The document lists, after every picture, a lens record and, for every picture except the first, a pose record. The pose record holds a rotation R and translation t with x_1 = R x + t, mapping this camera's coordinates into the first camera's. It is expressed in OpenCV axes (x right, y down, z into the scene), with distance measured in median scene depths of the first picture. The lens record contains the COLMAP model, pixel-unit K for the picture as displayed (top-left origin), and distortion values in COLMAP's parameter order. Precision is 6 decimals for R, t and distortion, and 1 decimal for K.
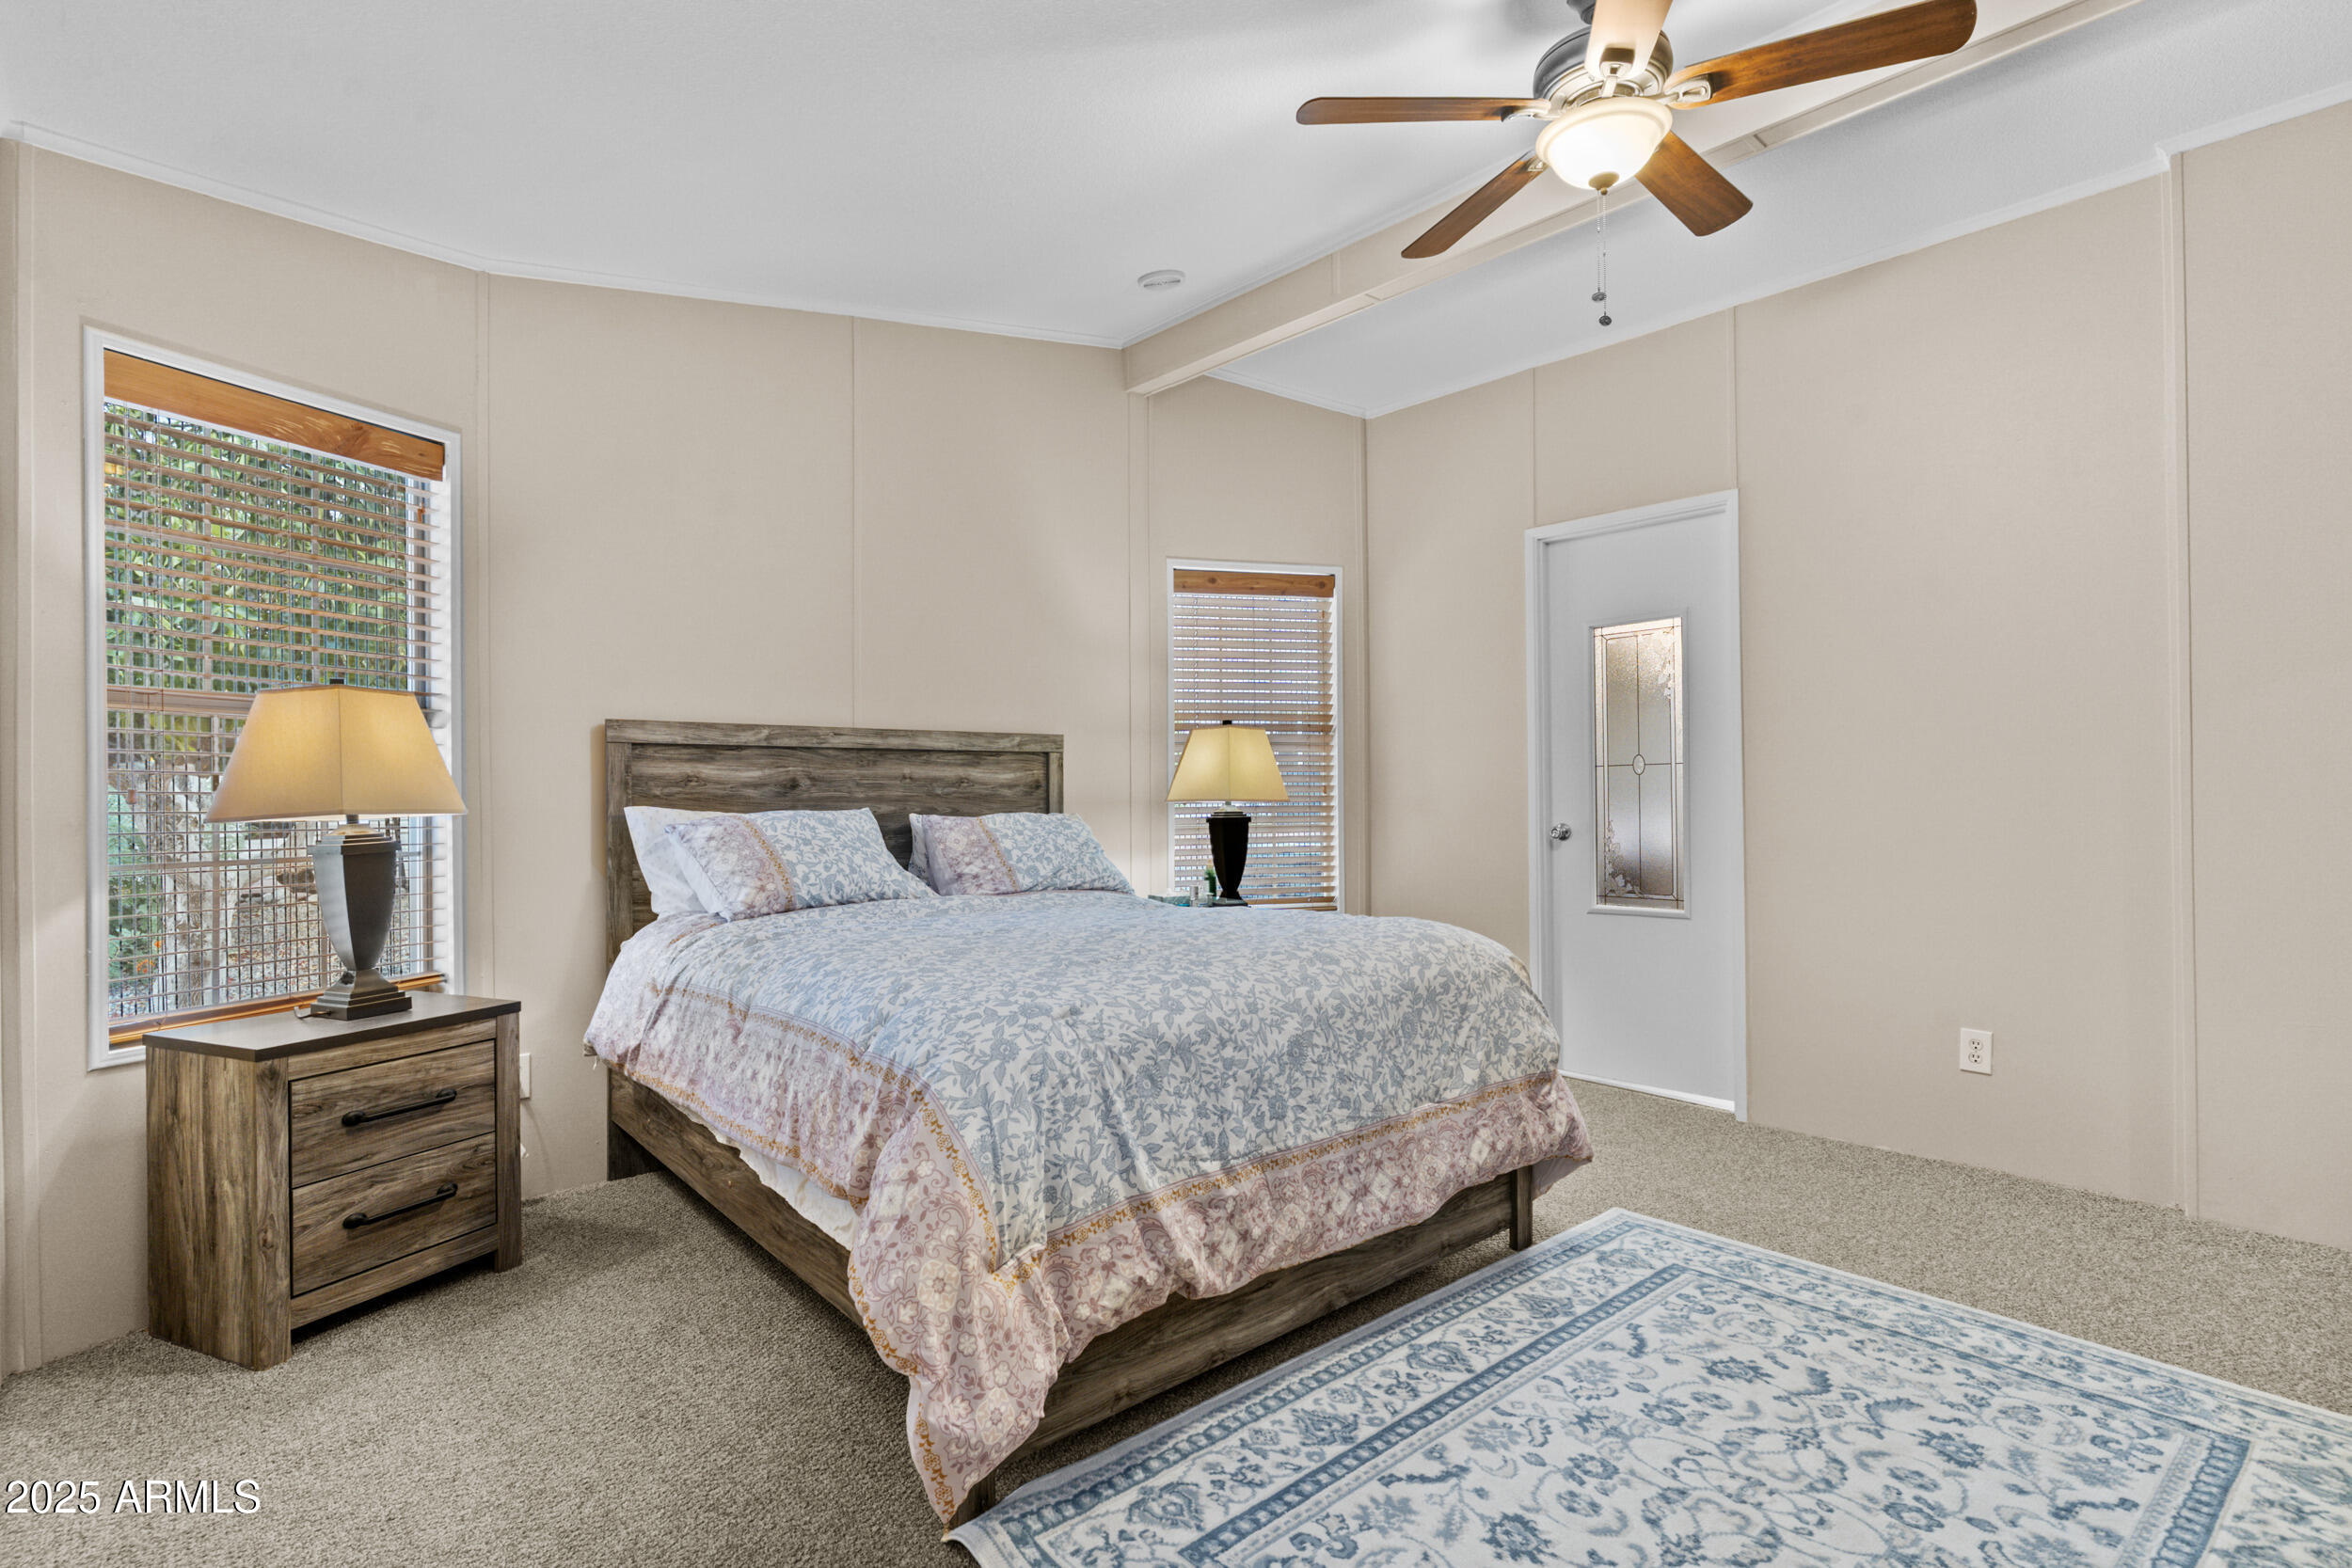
lens RADIAL K [[1148.5, 0, 1186.5], [0, 1148.5, 791.9], [0, 0, 1]] dist [-0.010248, -0.000067]
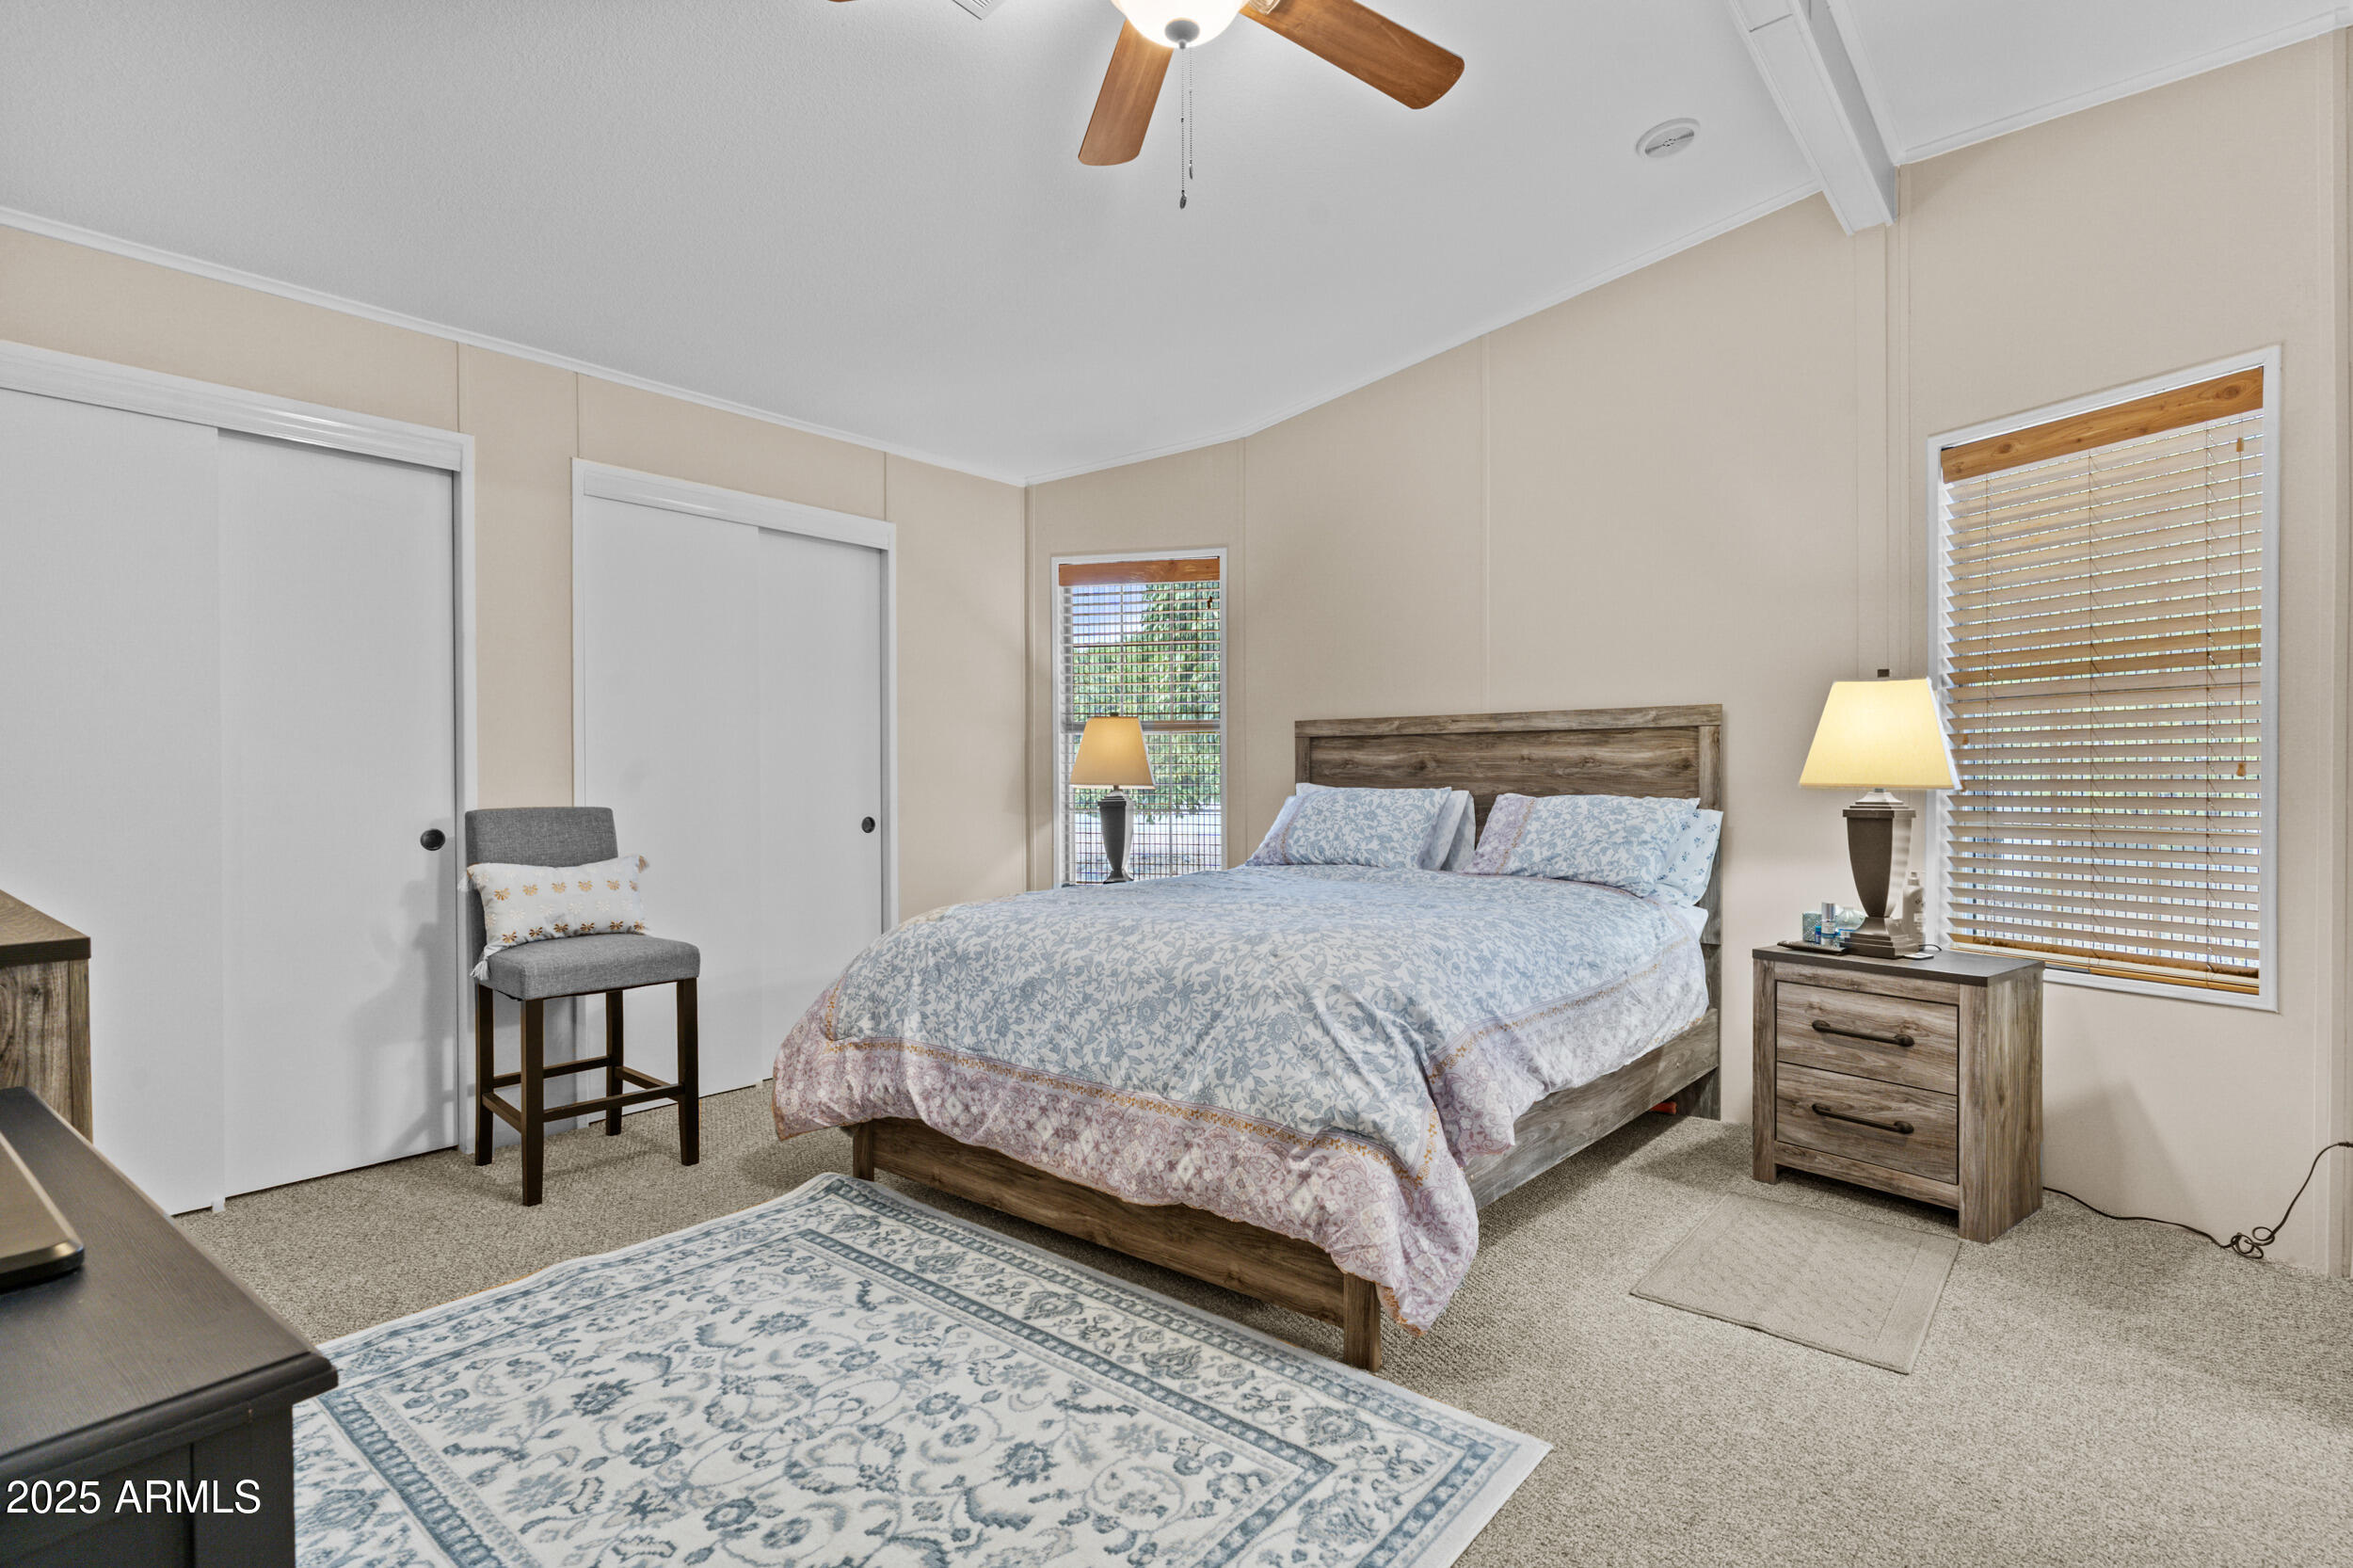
lens RADIAL K [[1149.0, 0, 1185.9], [0, 1149.0, 776.8], [0, 0, 1]] dist [-0.010248, -0.000067]
pose [[0.155498, 0.005585, -0.987820, 0.934535], [0.001561, 0.999981, 0.005900, -0.003623], [0.987835, -0.002459, 0.155486, 0.692697]]
